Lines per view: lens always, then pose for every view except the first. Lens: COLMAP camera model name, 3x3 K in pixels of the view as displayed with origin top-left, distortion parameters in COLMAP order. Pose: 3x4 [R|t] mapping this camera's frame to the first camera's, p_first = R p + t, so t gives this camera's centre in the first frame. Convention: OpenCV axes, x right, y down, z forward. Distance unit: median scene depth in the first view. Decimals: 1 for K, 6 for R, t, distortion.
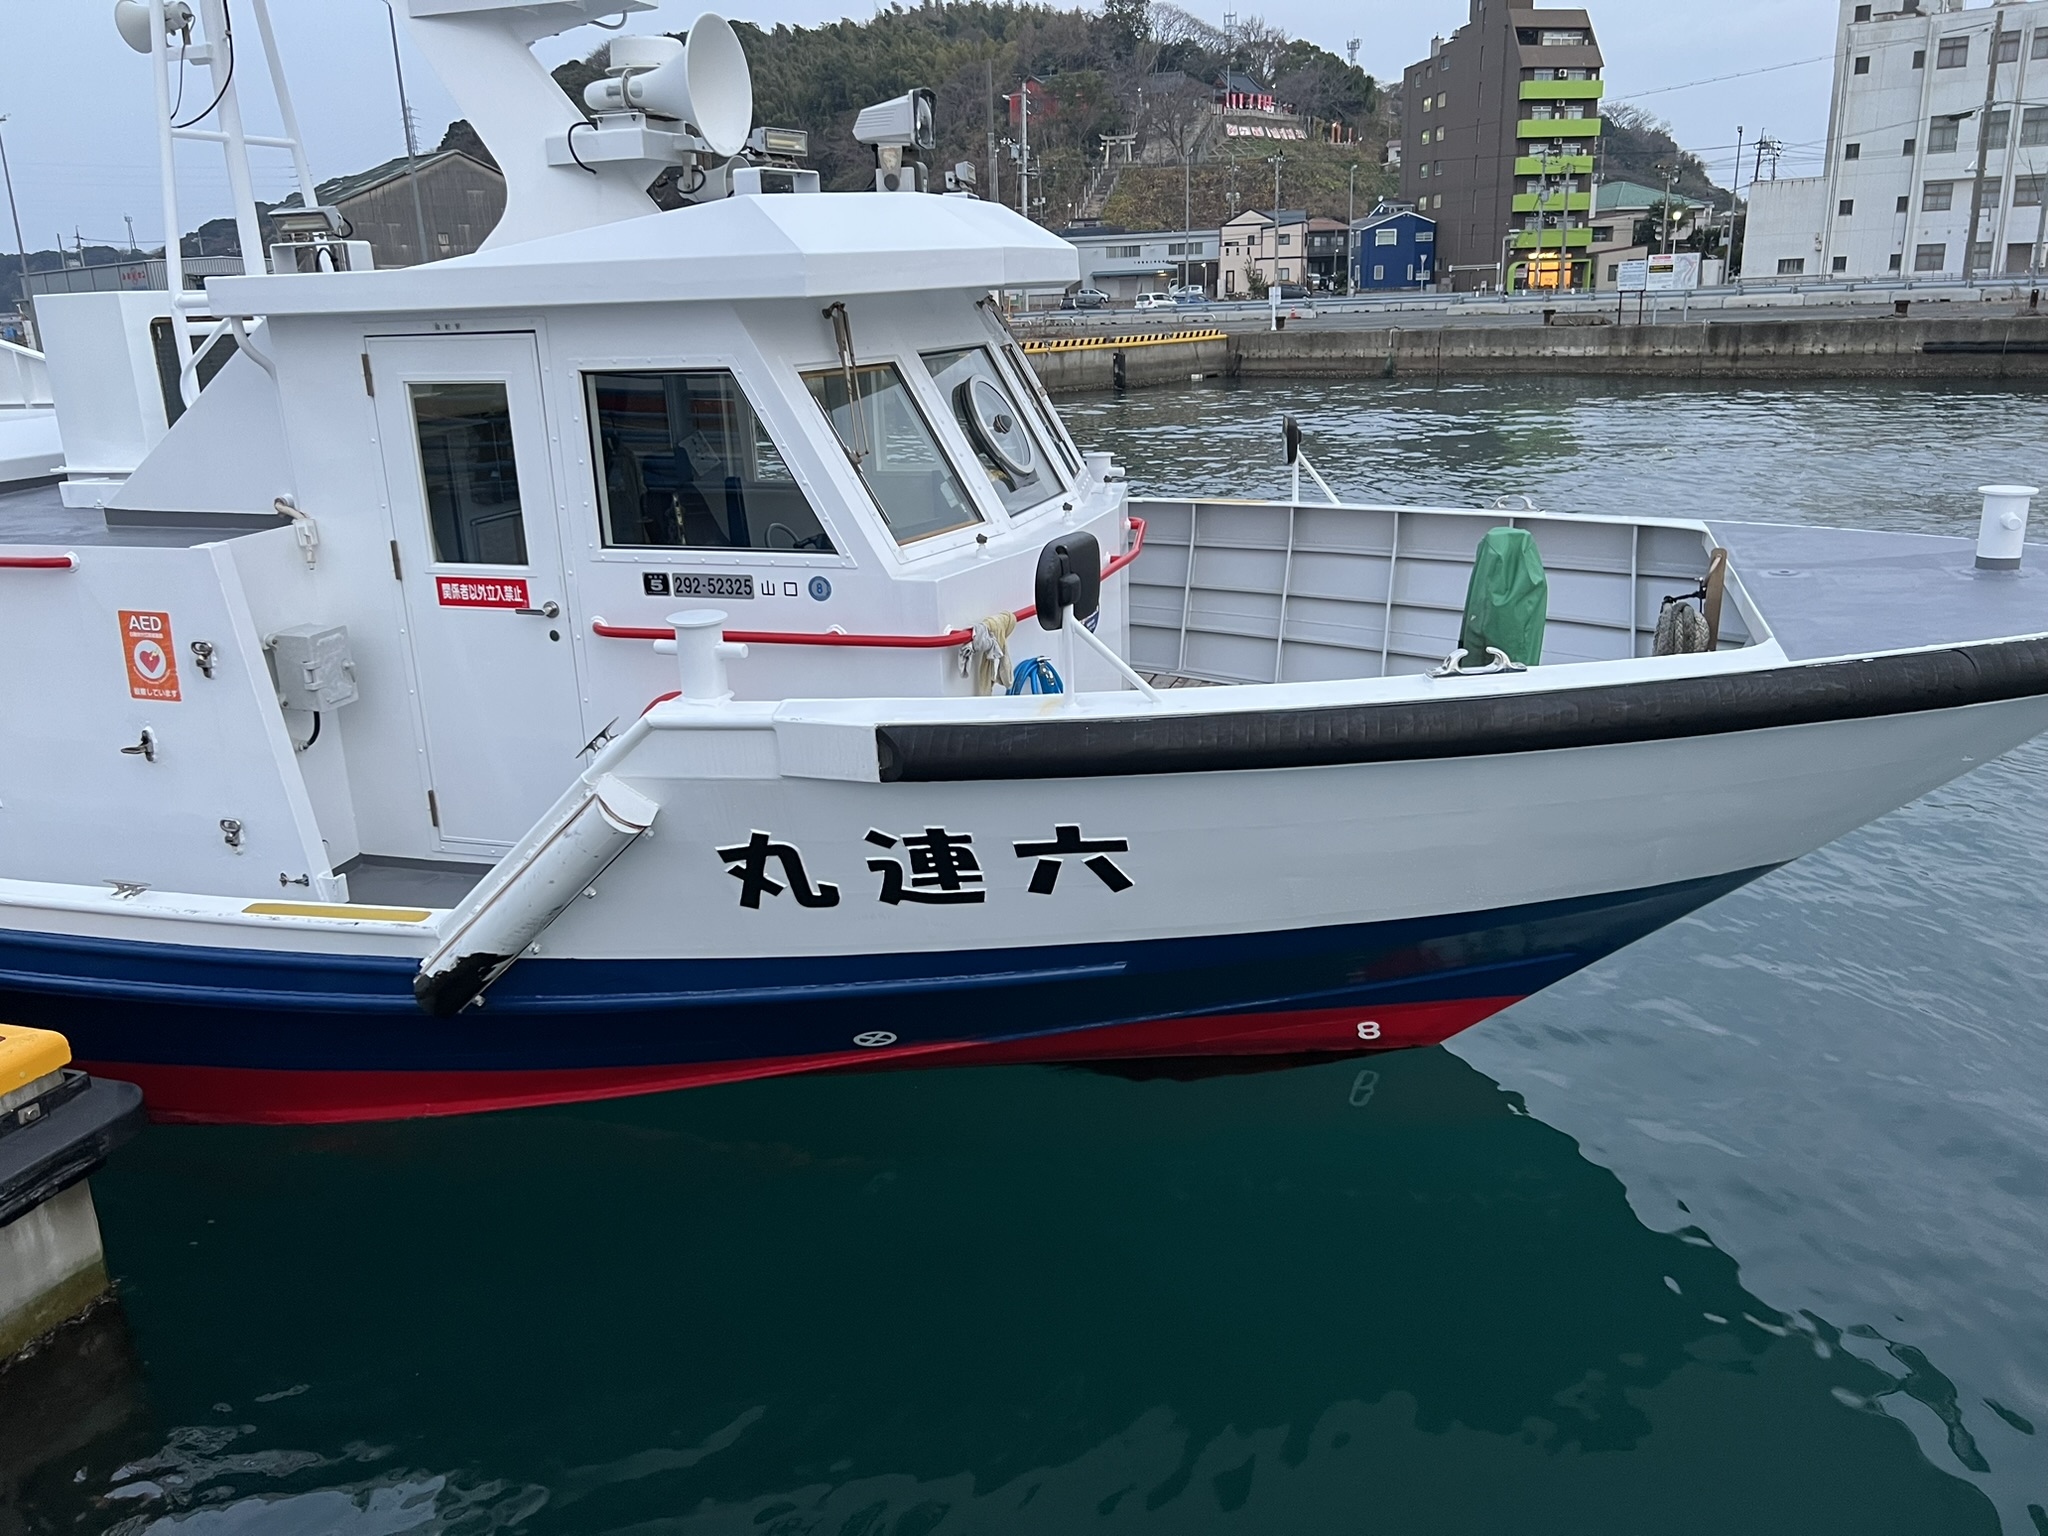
lens RADIAL K [[1535.7, 0, 1026.0], [0, 1535.7, 728.9], [0, 0, 1]] dist [-0.006909, -0.003558]
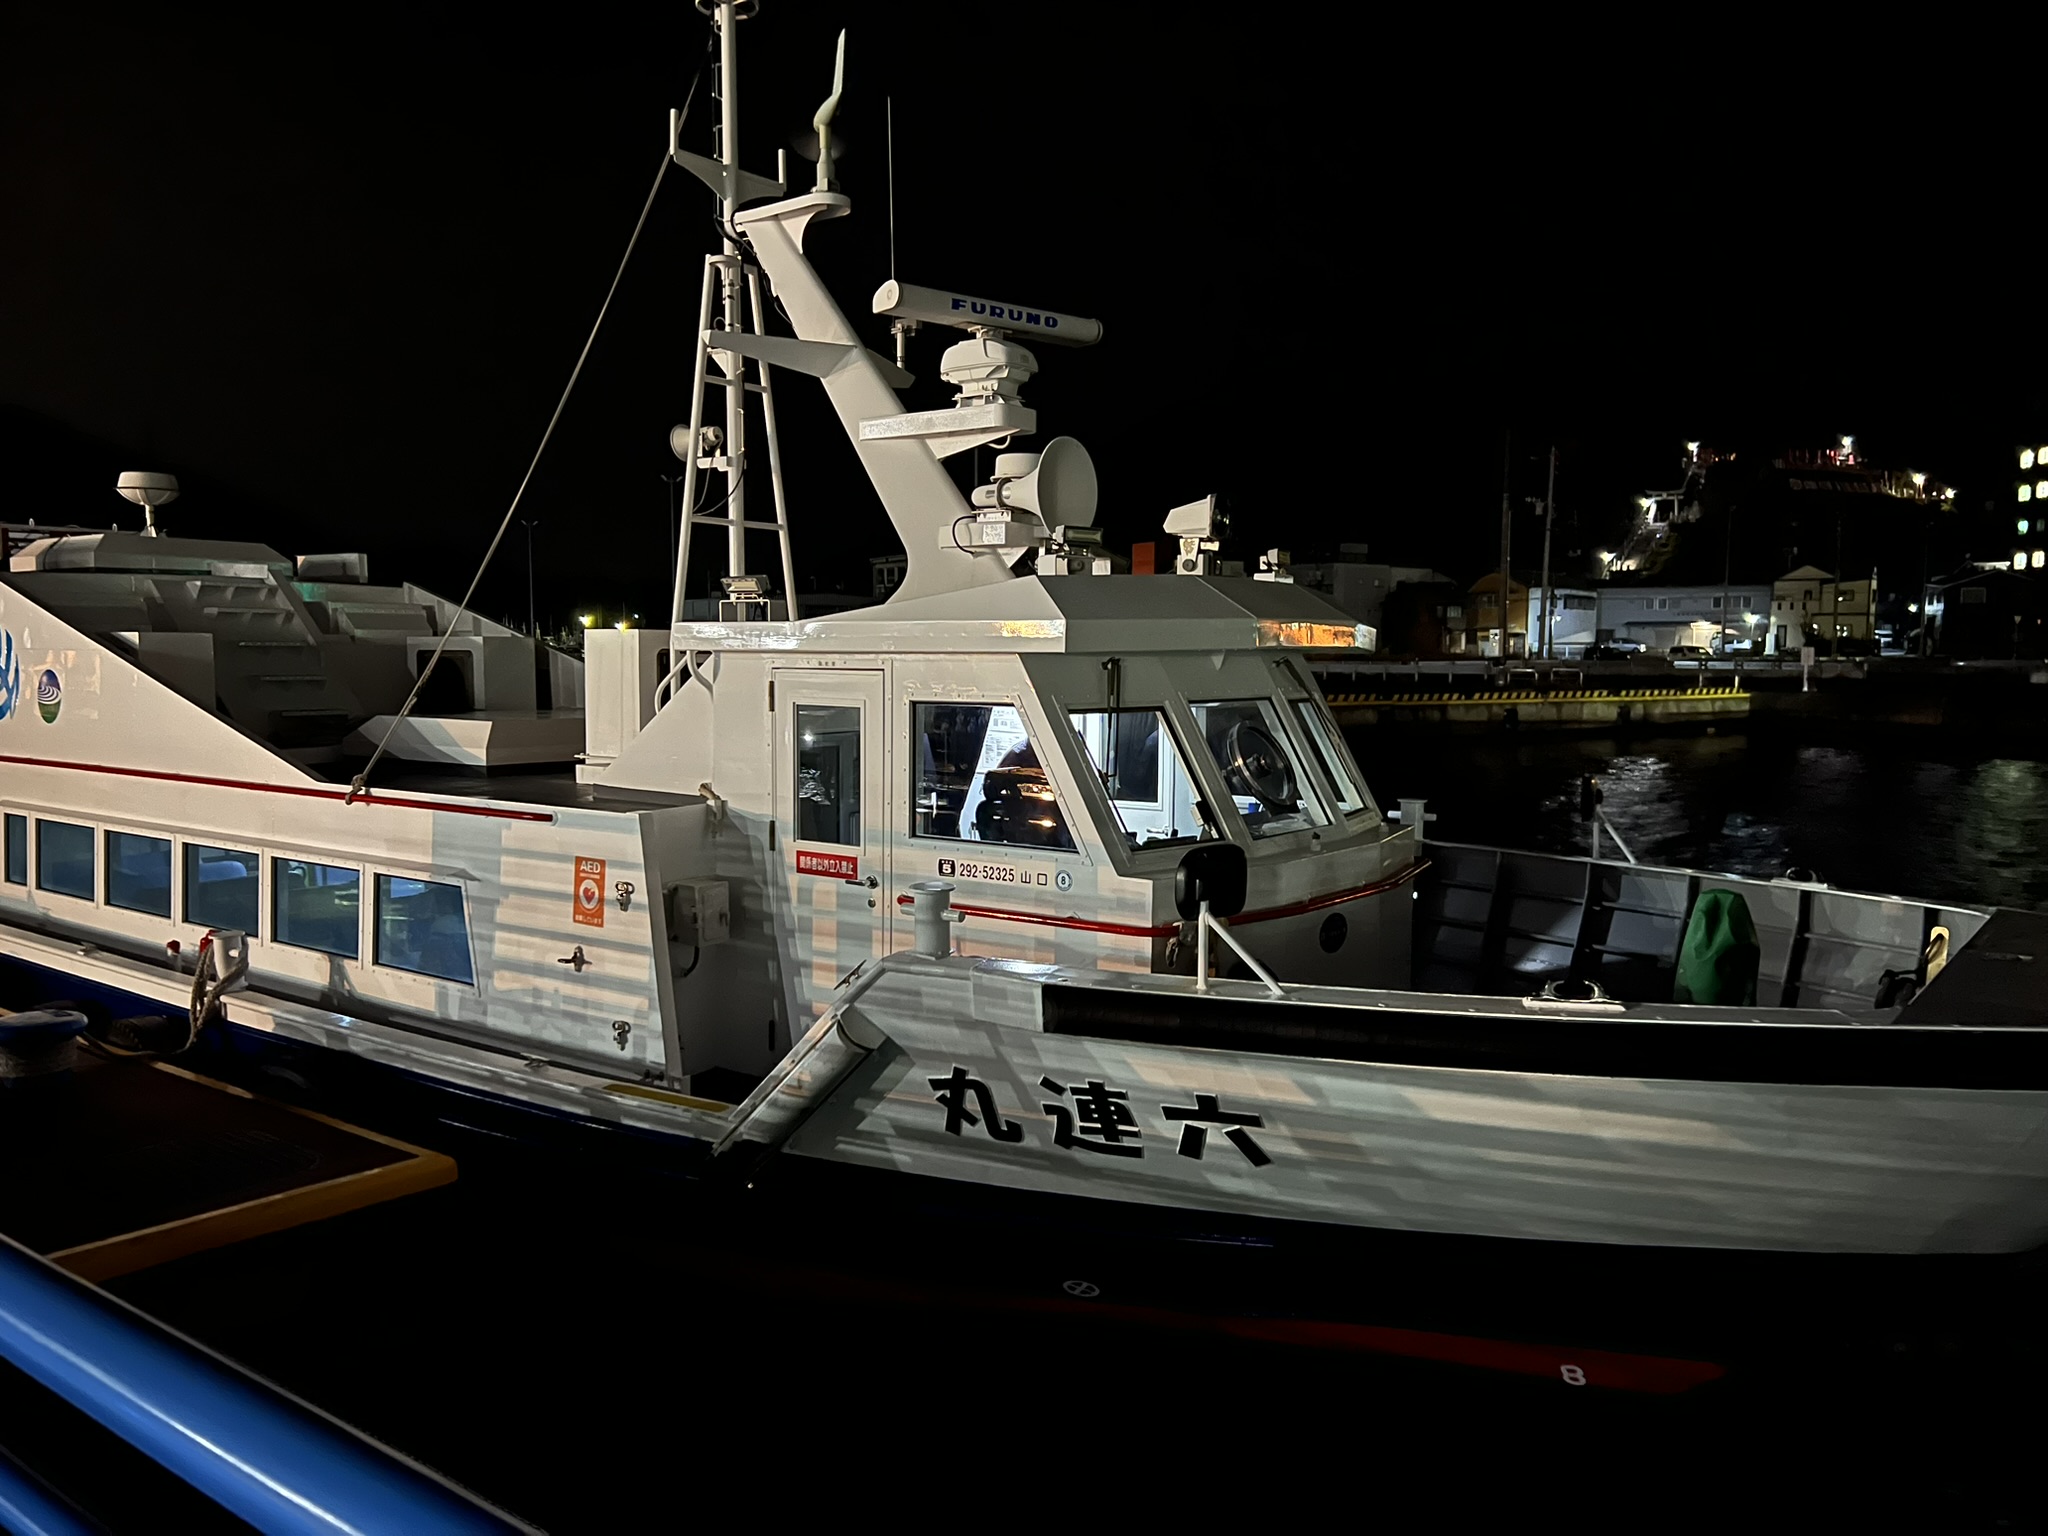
lens RADIAL K [[1585.9, 0, 1020.2], [0, 1585.9, 668.9], [0, 0, 1]] dist [0.123798, -0.303110]
pose [[0.931860, 0.030464, -0.361536, 0.315019], [-0.120607, 0.965812, -0.229482, 0.044714], [0.342185, 0.257448, 0.903676, -0.223408]]
